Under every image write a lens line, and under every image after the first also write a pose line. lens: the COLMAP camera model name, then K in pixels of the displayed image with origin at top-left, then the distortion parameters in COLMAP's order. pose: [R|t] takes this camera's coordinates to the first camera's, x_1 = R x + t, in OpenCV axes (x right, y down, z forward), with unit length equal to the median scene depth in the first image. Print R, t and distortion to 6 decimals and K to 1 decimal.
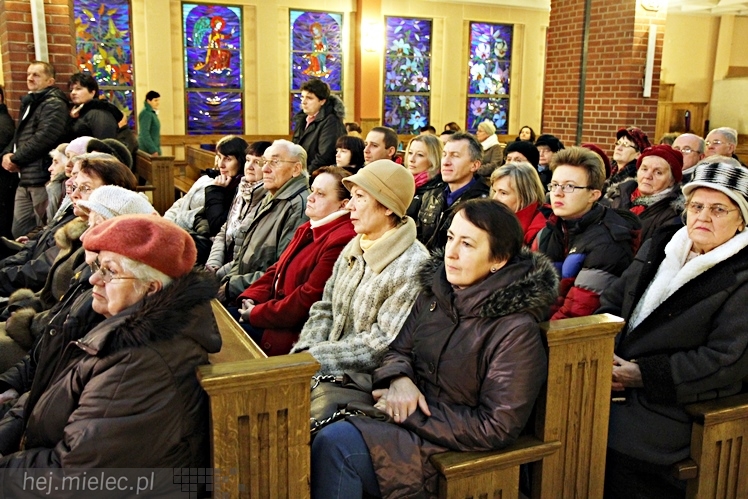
lens RADIAL K [[772.9, 0, 359.6], [0, 772.9, 250.1], [0, 0, 1]] dist [-0.063189, 0.224280]
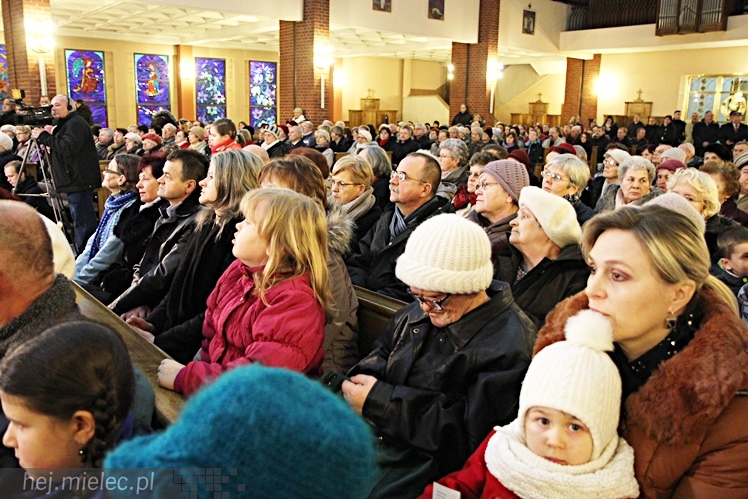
lens RADIAL K [[695.5, 0, 385.5], [0, 695.5, 249.6], [0, 0, 1]] dist [-0.083120, 0.017361]
pose [[0.957732, -0.053719, 0.282601, -0.023860], [0.050769, 0.998553, 0.017757, 0.166631], [-0.283146, -0.002660, 0.959073, -0.888652]]
